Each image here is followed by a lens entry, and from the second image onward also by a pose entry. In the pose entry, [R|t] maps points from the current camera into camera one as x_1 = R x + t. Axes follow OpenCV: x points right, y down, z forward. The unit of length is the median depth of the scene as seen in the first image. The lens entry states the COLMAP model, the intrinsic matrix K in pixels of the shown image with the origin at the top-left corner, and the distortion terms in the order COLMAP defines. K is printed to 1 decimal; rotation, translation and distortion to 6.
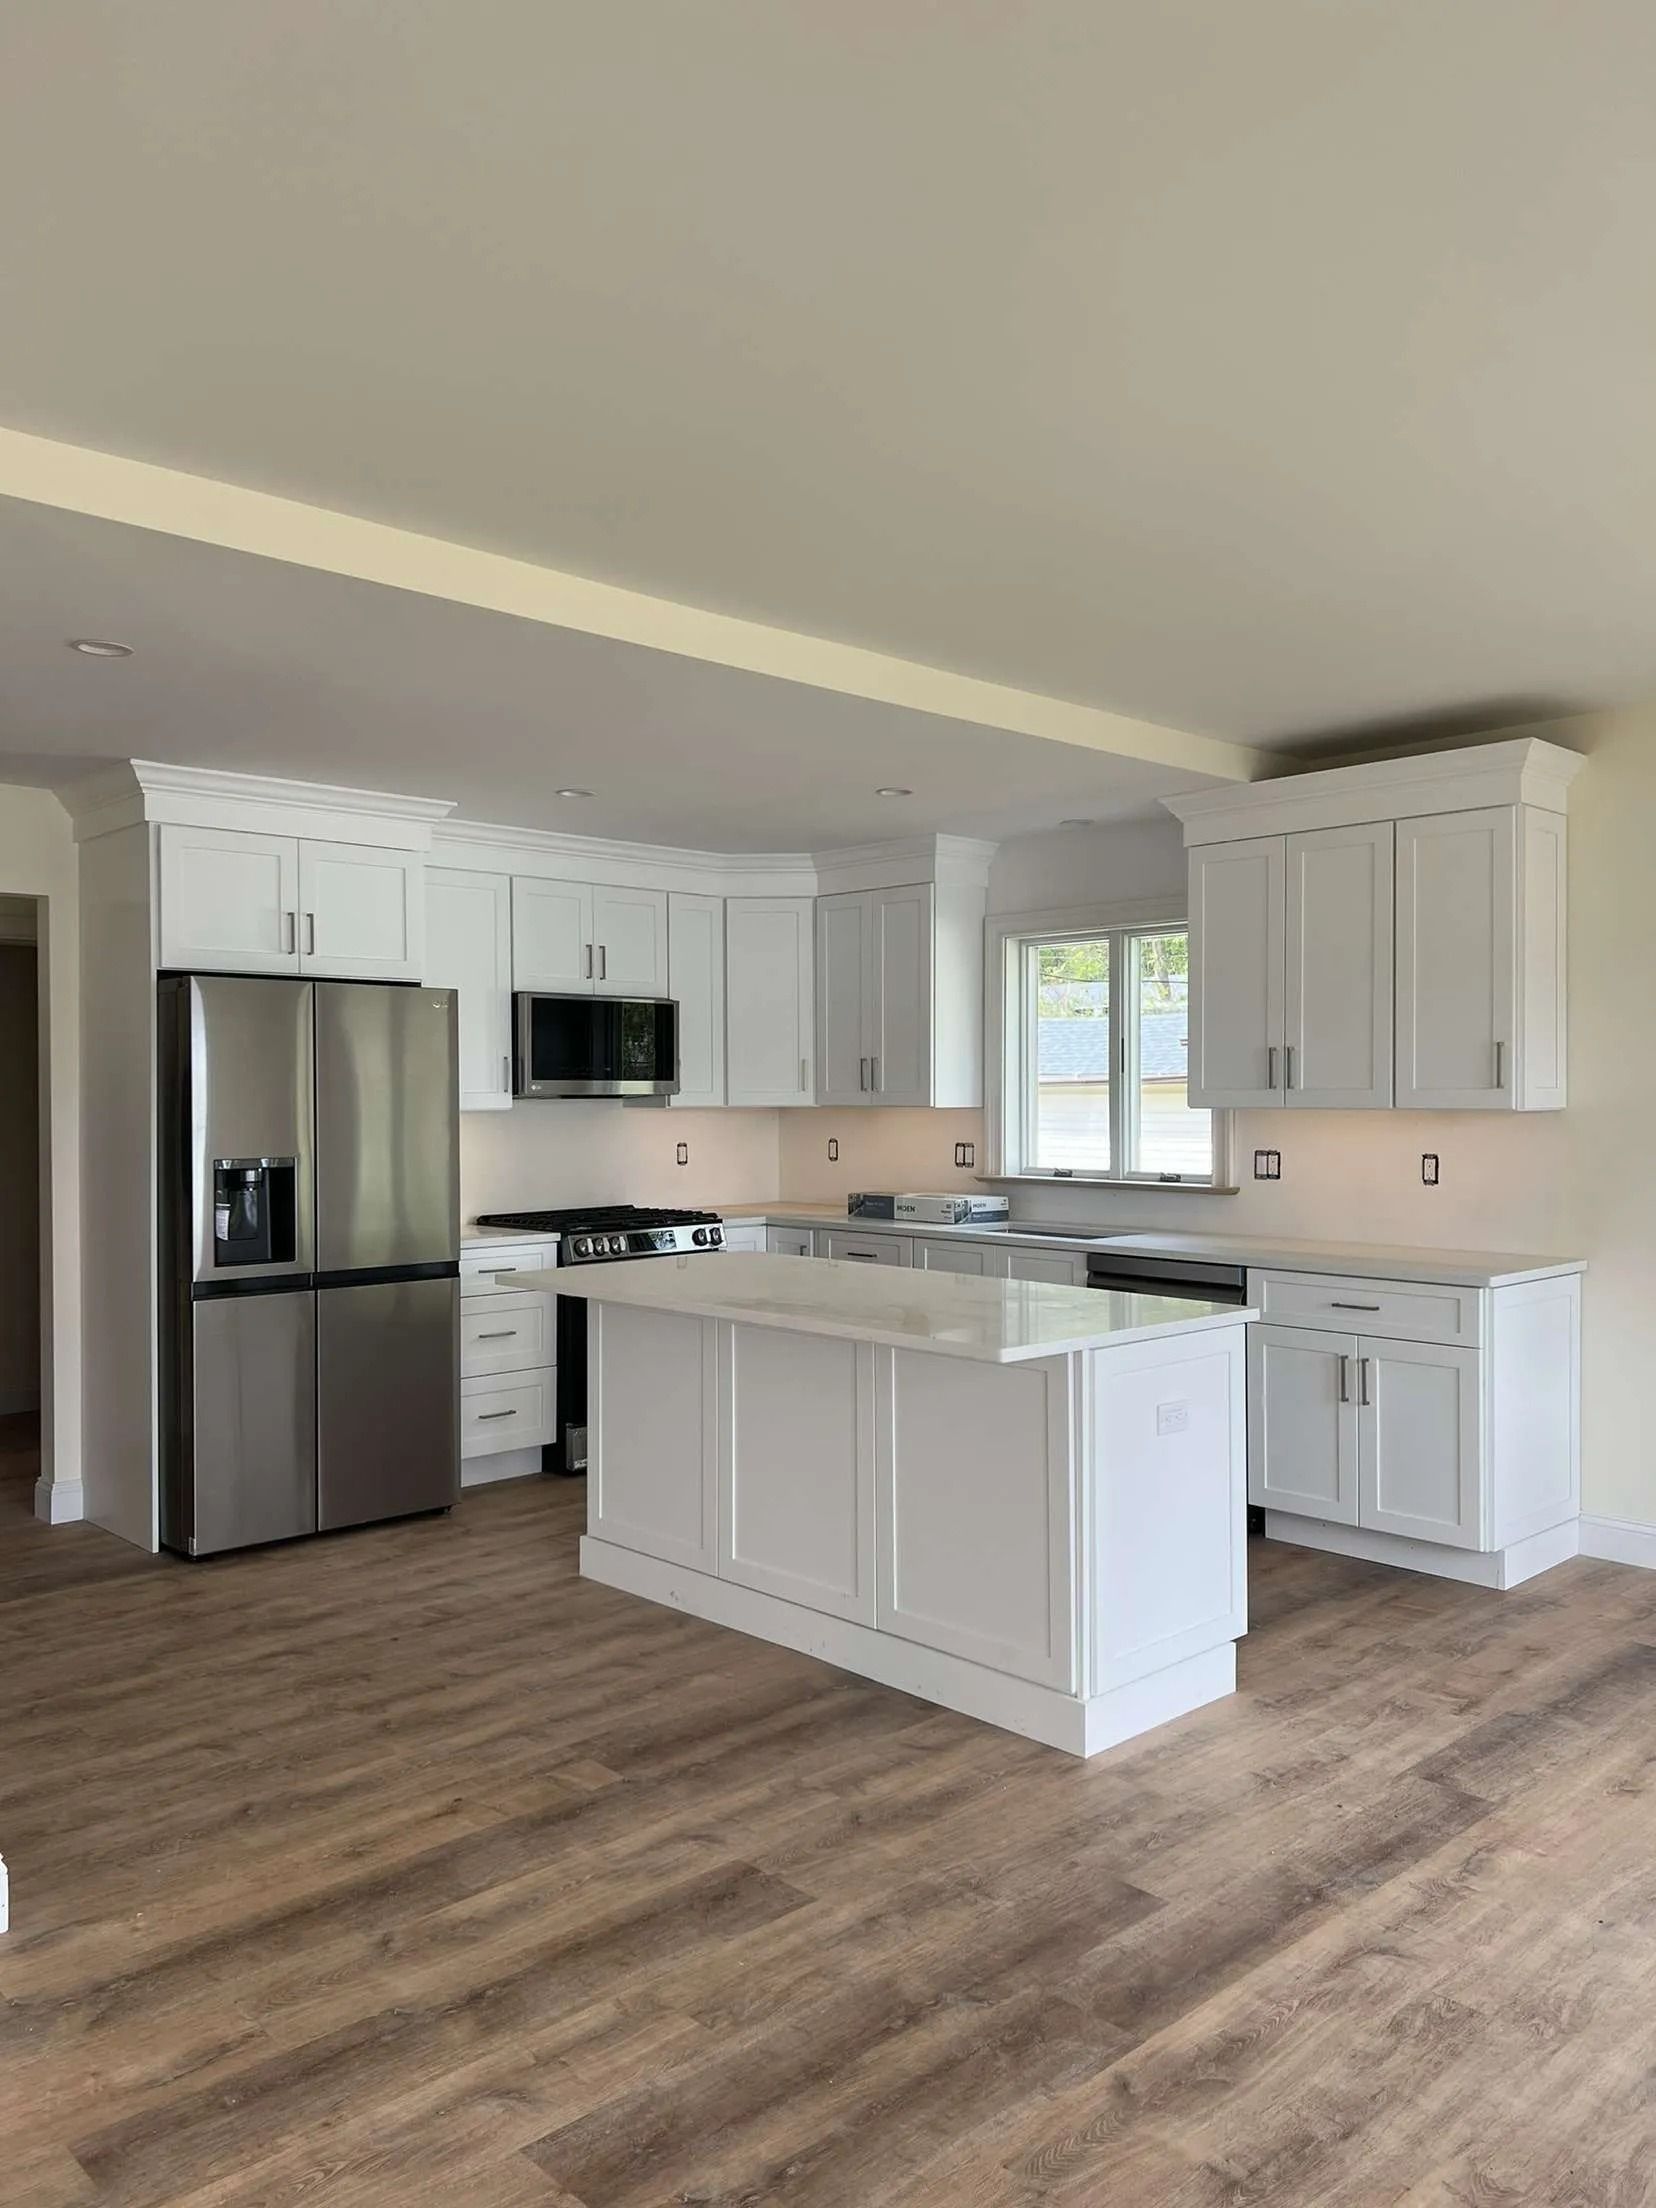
lens RADIAL K [[1640.3, 0, 830.2], [0, 1640.3, 1124.9], [0, 0, 1]] dist [0.082555, -0.096065]
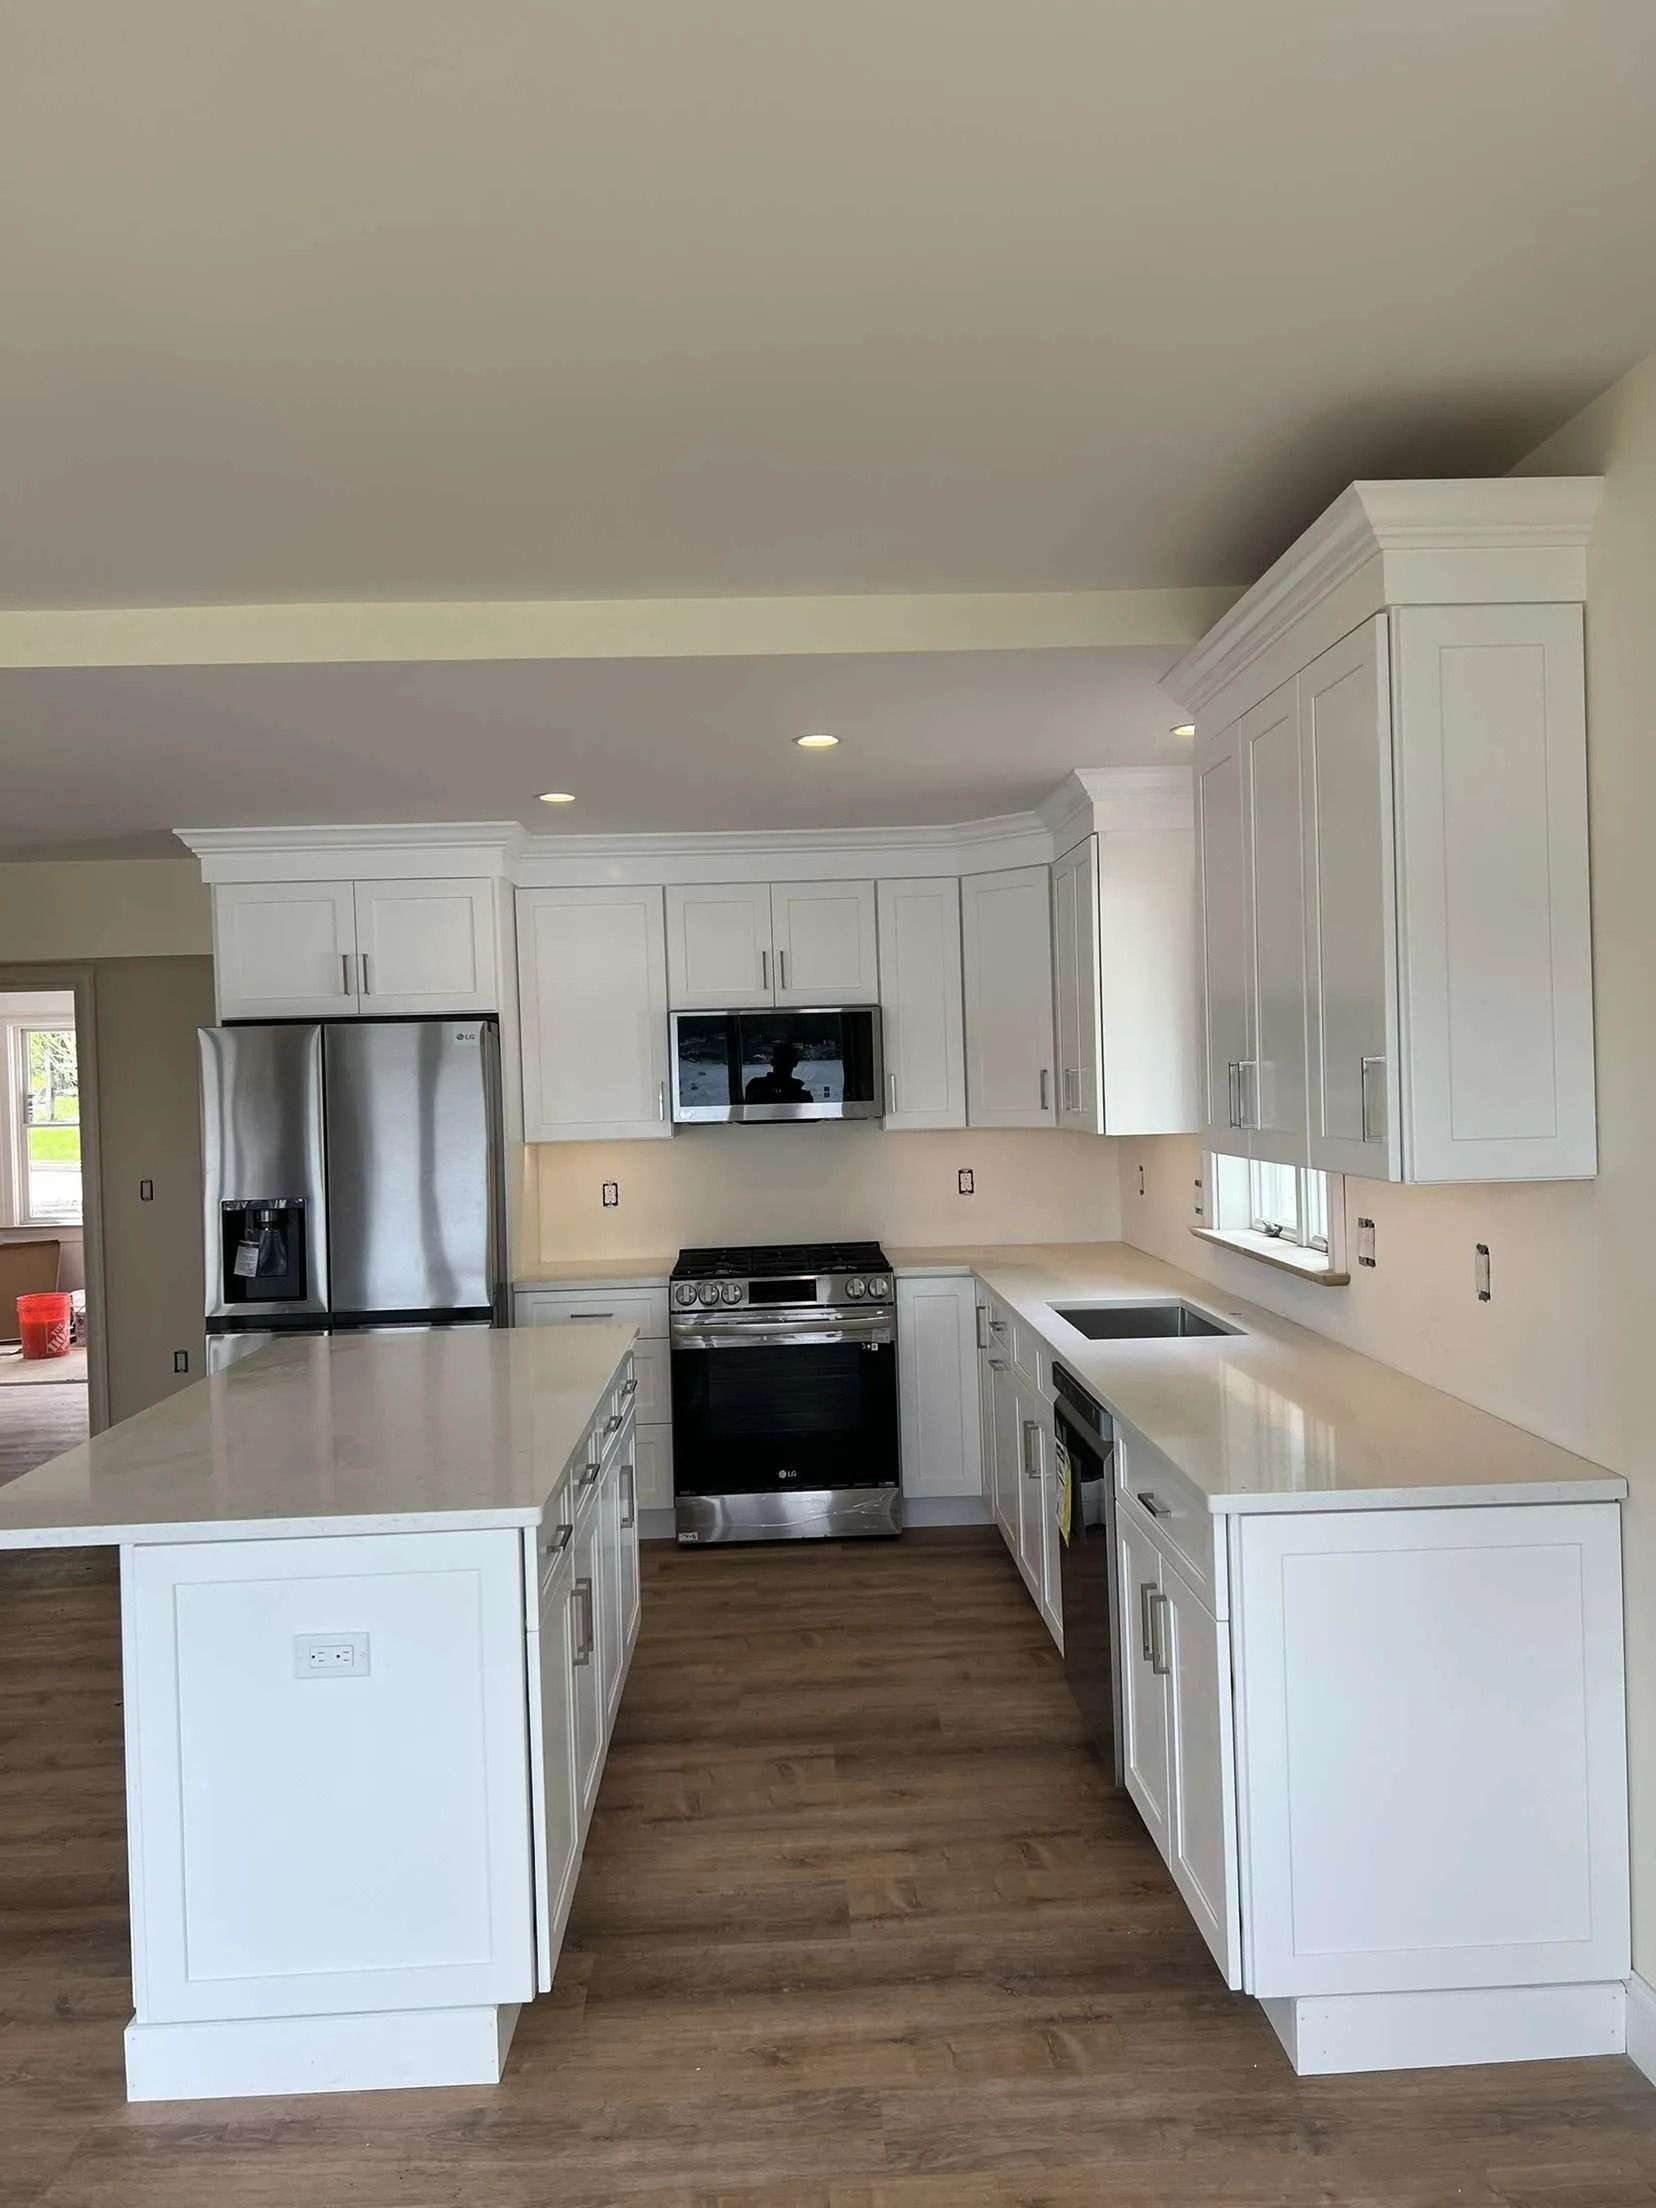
lens RADIAL K [[1640.3, 0, 830.2], [0, 1640.3, 1124.9], [0, 0, 1]] dist [0.082555, -0.096065]
pose [[0.746757, -0.003640, -0.665087, 0.583086], [0.015843, 0.999799, 0.012317, -0.032469], [0.664908, -0.019735, 0.746664, 0.449115]]
